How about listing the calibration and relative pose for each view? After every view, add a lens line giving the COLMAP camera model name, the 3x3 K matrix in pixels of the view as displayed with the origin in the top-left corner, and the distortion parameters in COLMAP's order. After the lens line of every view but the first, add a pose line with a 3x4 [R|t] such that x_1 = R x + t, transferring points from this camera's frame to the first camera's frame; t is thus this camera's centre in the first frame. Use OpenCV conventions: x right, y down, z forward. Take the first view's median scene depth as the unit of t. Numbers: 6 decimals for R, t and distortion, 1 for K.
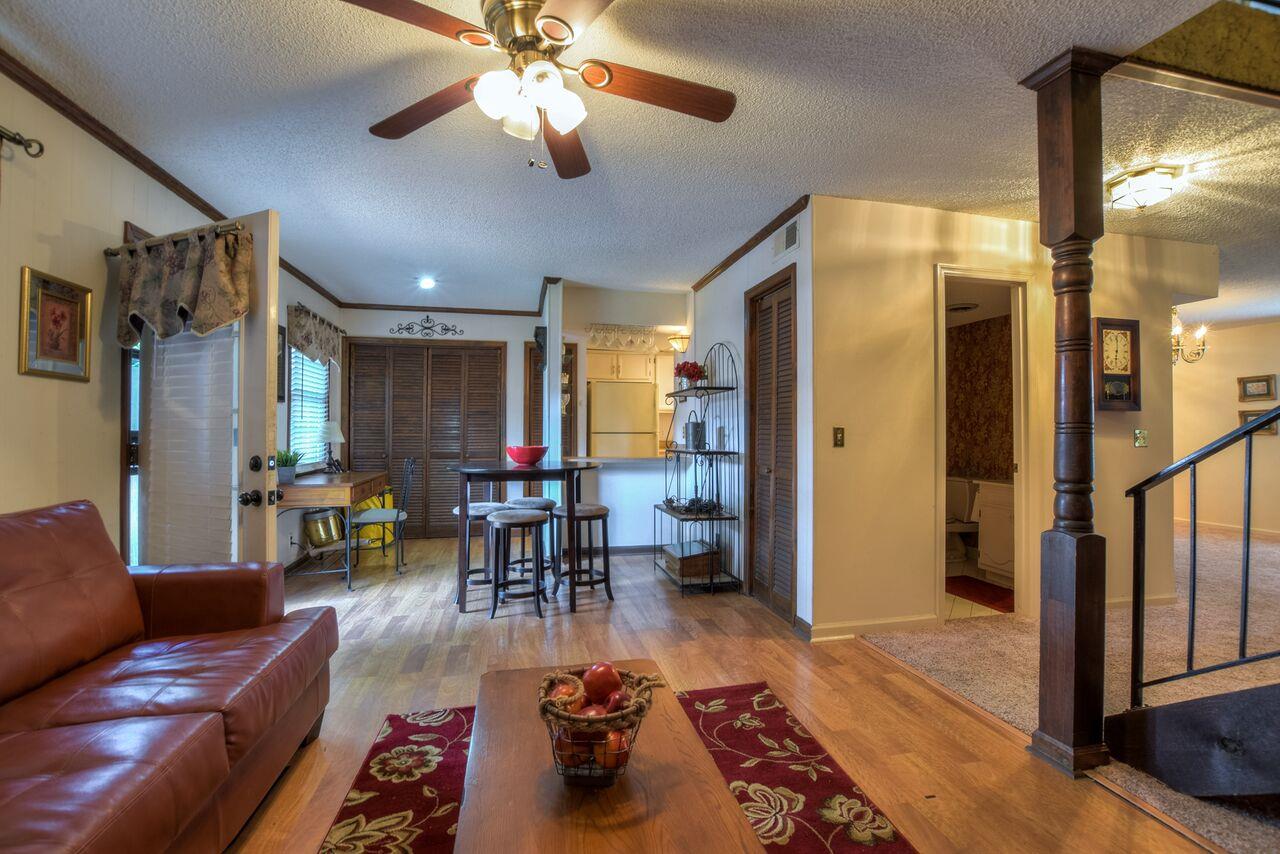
lens RADIAL K [[567.7, 0, 642.4], [0, 567.7, 423.0], [0, 0, 1]] dist [-0.040131, 0.007782]
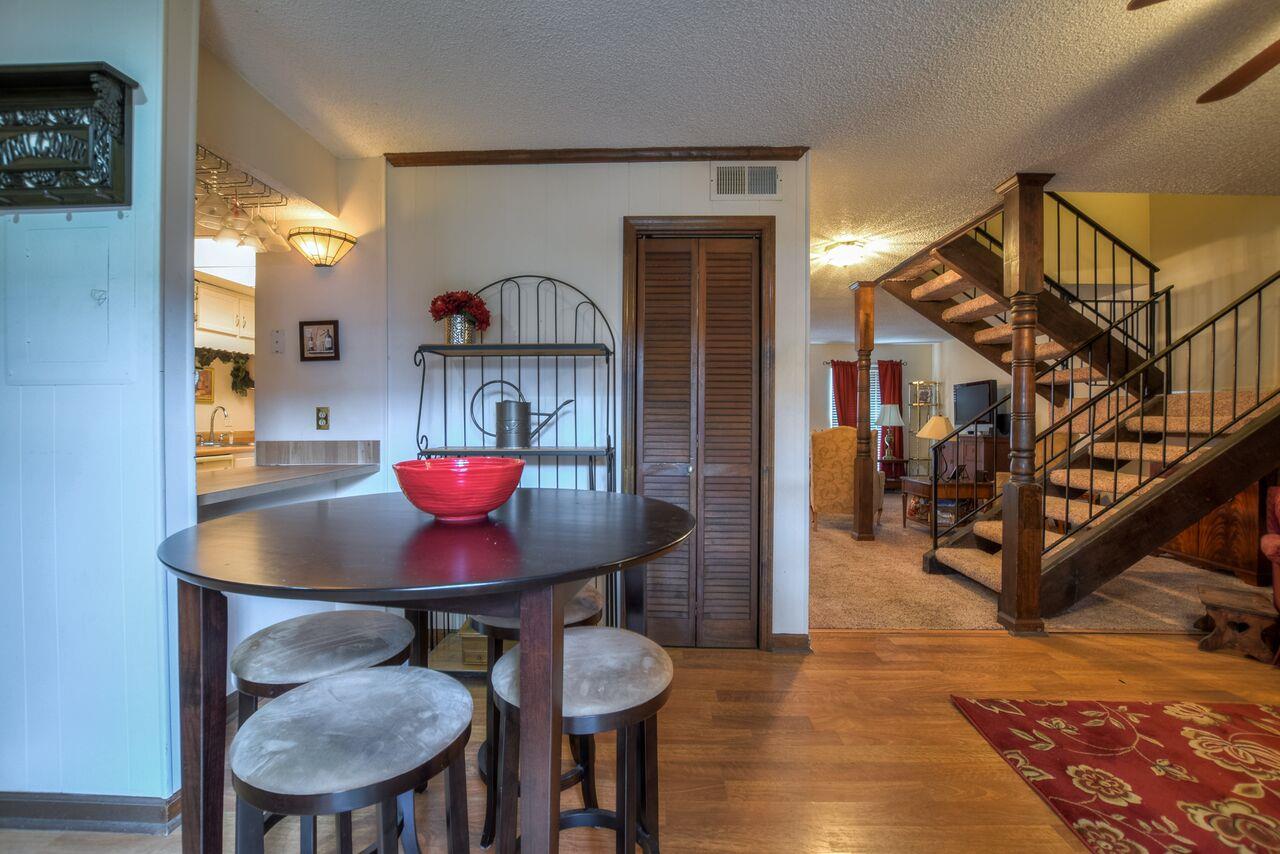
lens RADIAL K [[567.7, 0, 642.4], [0, 567.7, 423.0], [0, 0, 1]] dist [-0.040131, 0.007782]
pose [[0.252584, -0.008929, 0.967534, -0.950175], [-0.014370, 0.999813, 0.012978, 0.022282], [-0.967468, -0.017181, 0.252408, 1.560983]]
